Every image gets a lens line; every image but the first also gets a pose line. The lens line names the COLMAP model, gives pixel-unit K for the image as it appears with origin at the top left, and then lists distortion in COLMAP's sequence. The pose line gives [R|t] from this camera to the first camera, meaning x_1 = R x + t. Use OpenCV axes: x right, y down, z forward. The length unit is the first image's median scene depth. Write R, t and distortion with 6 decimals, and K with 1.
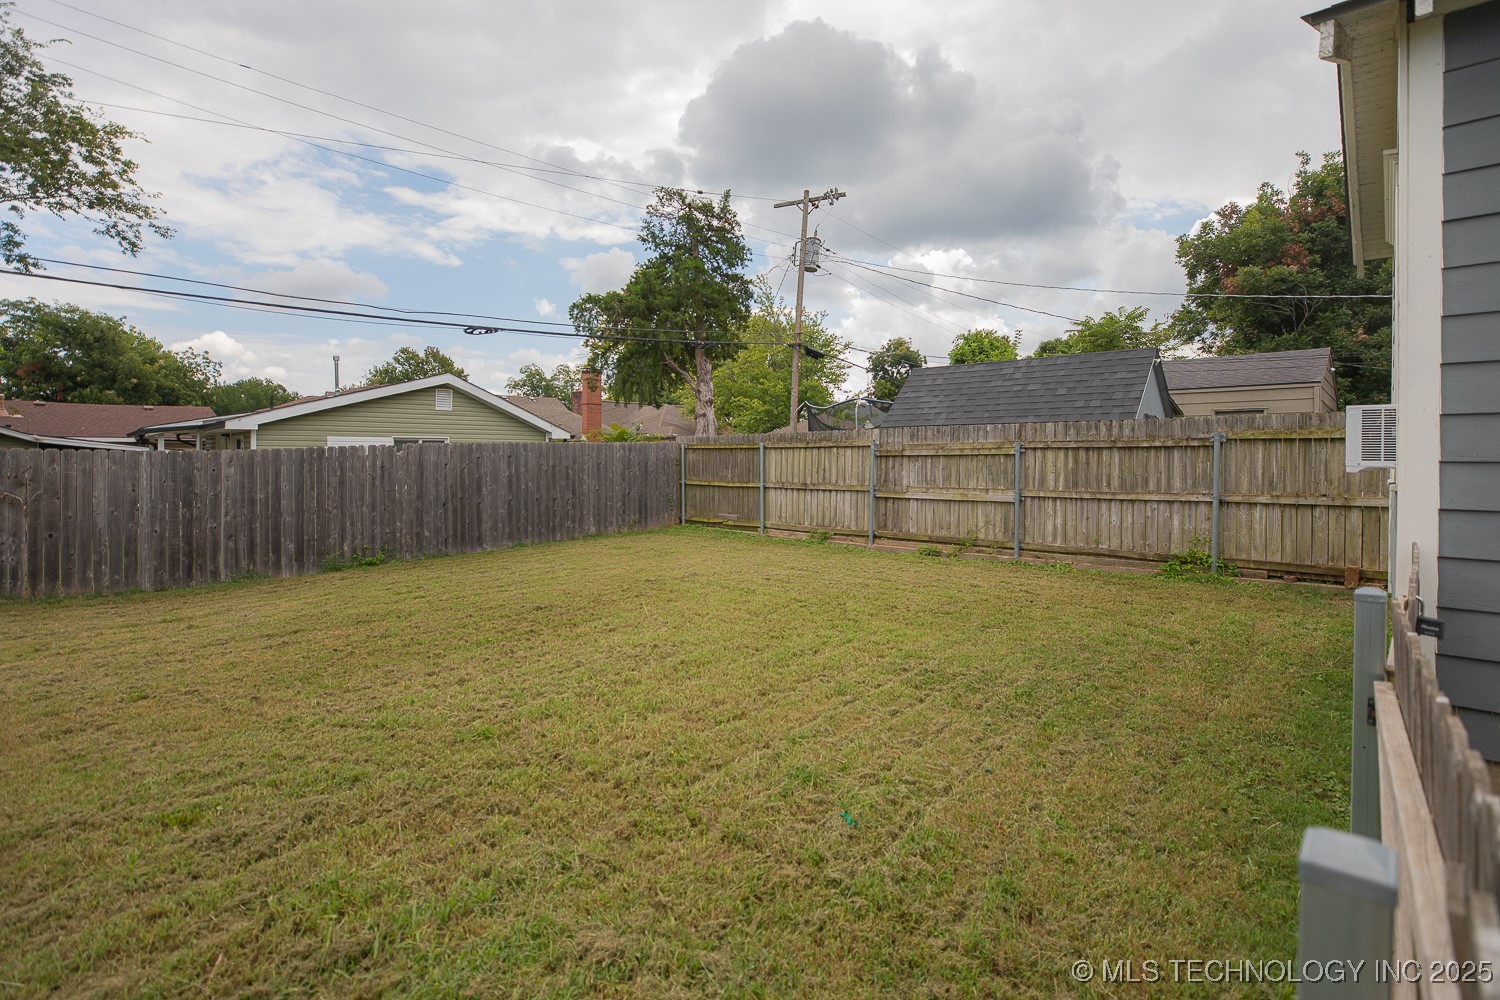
lens RADIAL K [[698.7, 0, 715.3], [0, 698.7, 443.6], [0, 0, 1]] dist [-0.014506, 0.000953]
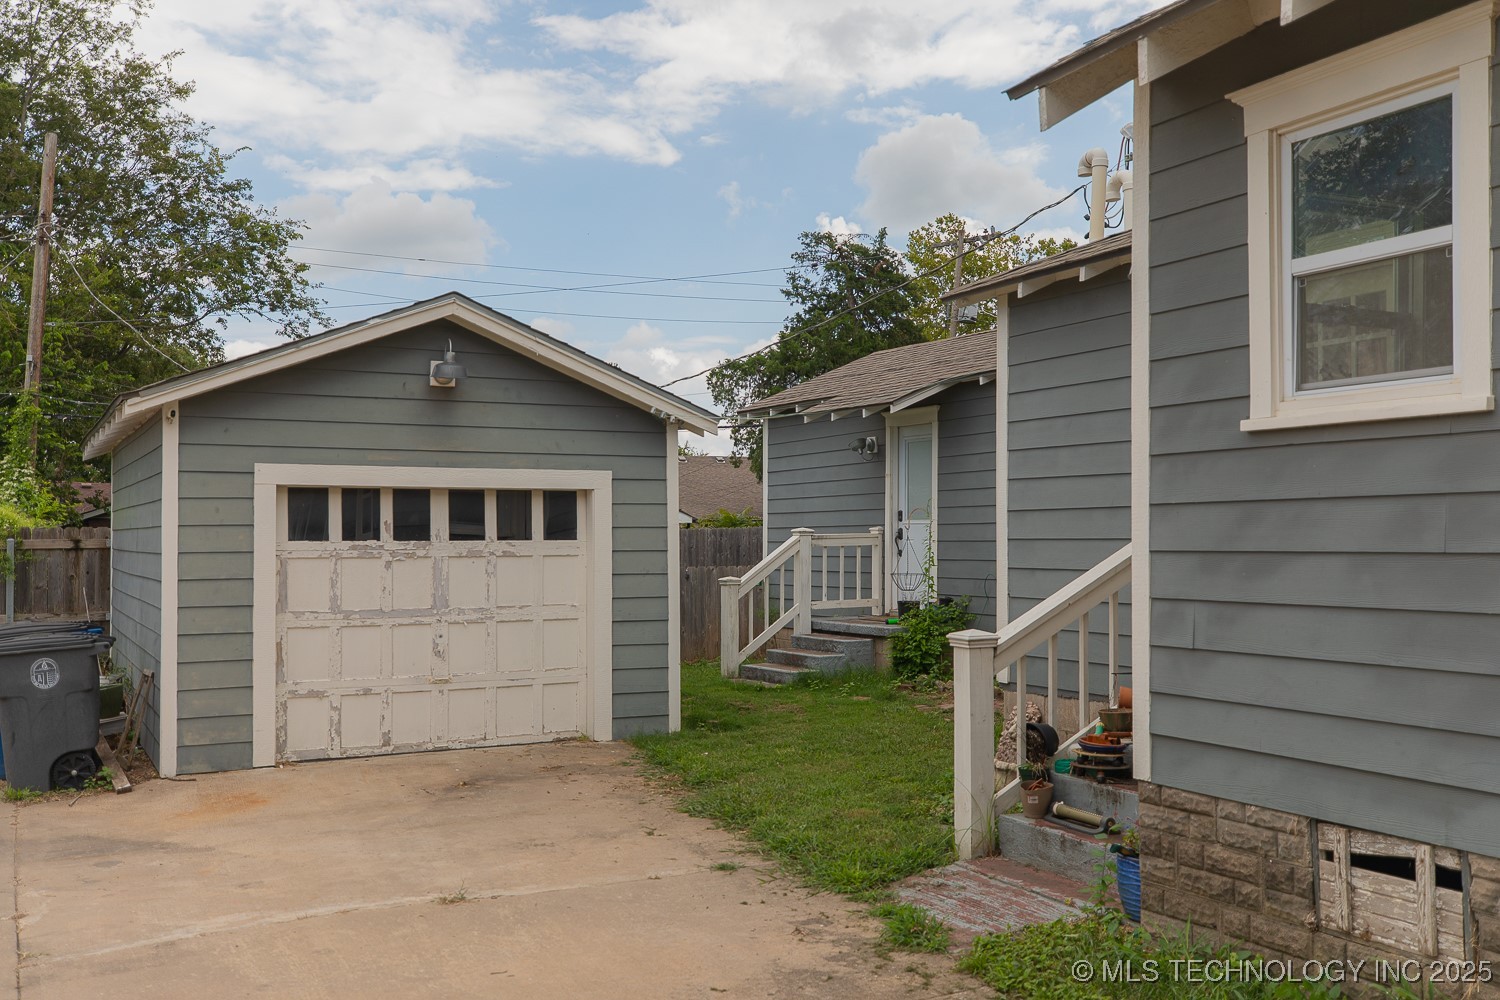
lens RADIAL K [[1461.2, 0, 749.3], [0, 1461.2, 507.5], [0, 0, 1]] dist [0.045969, 0.000000]
pose [[0.953365, -0.016476, -0.301371, 0.406915], [0.016673, 0.999859, -0.001919, -0.014071], [0.301360, -0.003195, 0.953505, -0.799565]]
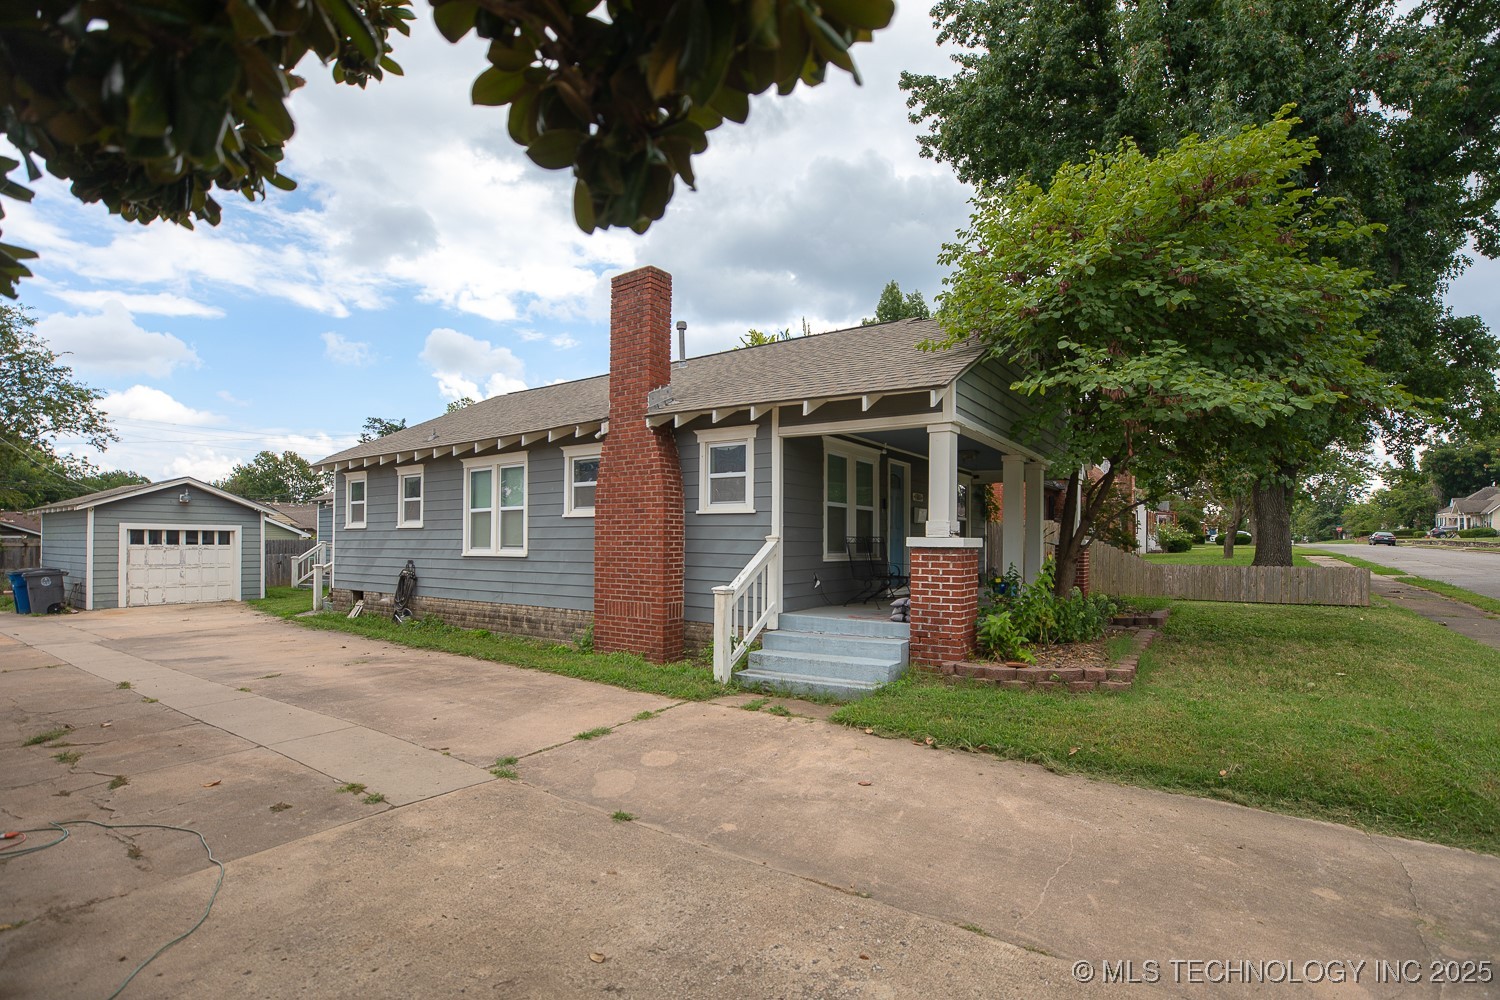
lens RADIAL K [[698.7, 0, 744.7], [0, 698.7, 542.8], [0, 0, 1]] dist [-0.014506, 0.000953]
pose [[0.985832, 0.000122, 0.167736, 0.696440], [-0.003414, 0.999807, 0.019339, -0.027012], [-0.167702, -0.019638, 0.985642, -1.314310]]
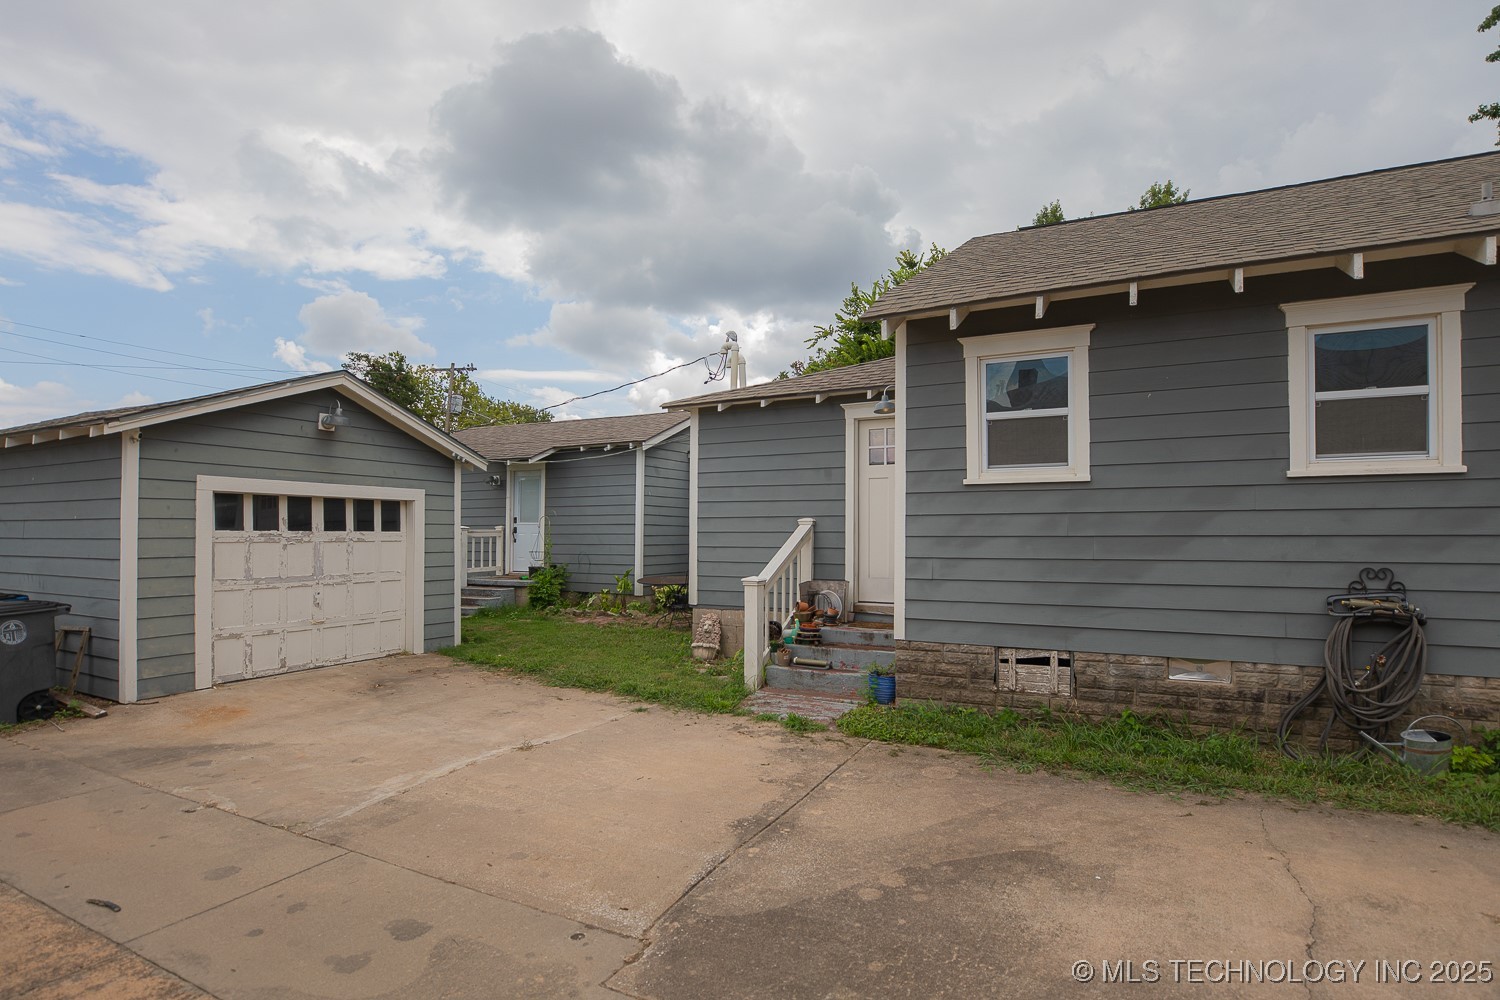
lens RADIAL K [[758.0, 0, 747.2], [0, 758.0, 533.3], [0, 0, 1]] dist [-0.022565, 0.006363]
pose [[0.954648, -0.005121, 0.297692, 0.246247], [-0.001331, 0.999769, 0.021467, -0.013037], [-0.297733, -0.020889, 0.954421, -0.795982]]
